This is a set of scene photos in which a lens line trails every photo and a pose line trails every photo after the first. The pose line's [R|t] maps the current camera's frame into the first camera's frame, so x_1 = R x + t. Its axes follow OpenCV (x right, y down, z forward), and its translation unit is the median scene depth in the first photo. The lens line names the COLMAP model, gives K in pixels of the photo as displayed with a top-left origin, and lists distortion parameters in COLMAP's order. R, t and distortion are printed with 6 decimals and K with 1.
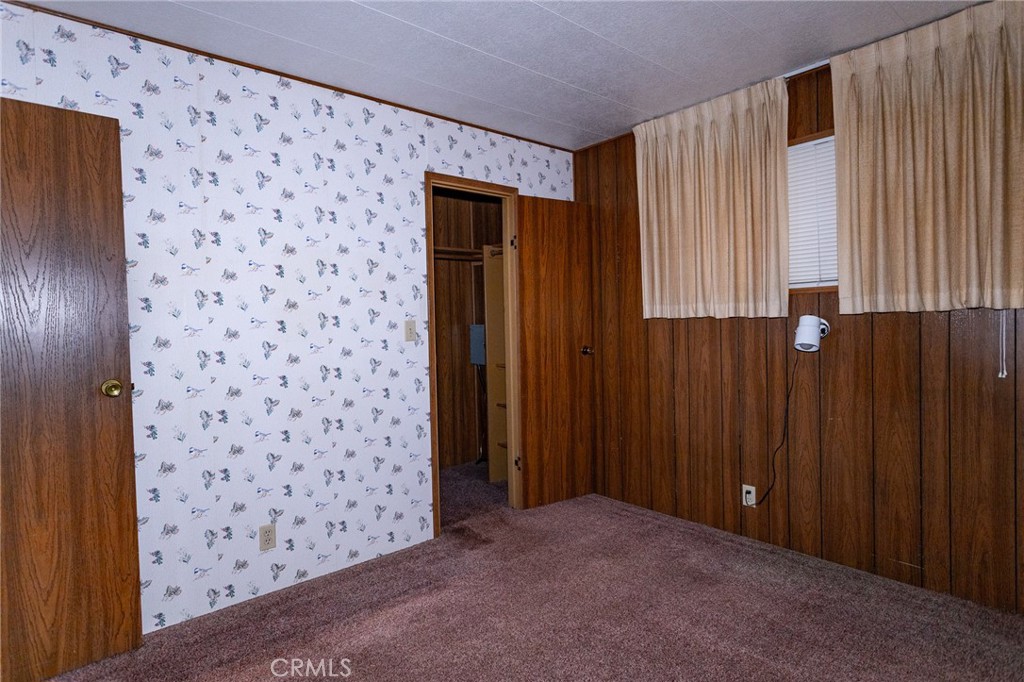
lens RADIAL K [[539.6, 0, 518.2], [0, 539.6, 334.6], [0, 0, 1]] dist [-0.015758, 0.000836]
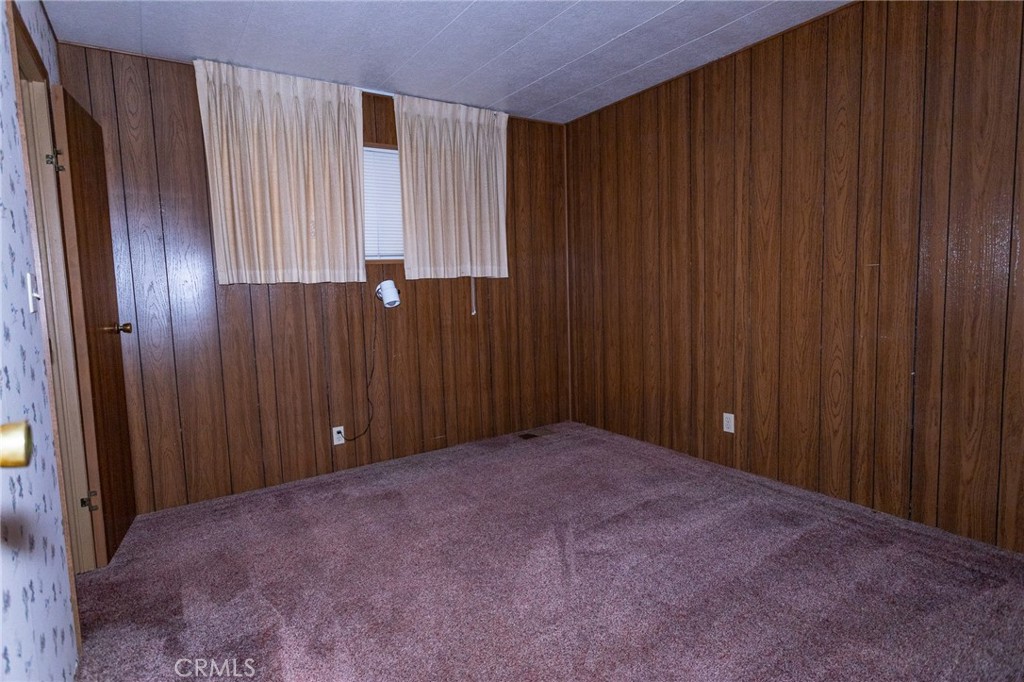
lens RADIAL K [[539.6, 0, 518.2], [0, 539.6, 334.6], [0, 0, 1]] dist [-0.015758, 0.000836]
pose [[0.116022, -0.078945, 0.990104, -0.725657], [0.051386, 0.995978, 0.073392, 0.015447], [-0.991917, 0.042362, 0.119612, 0.495990]]
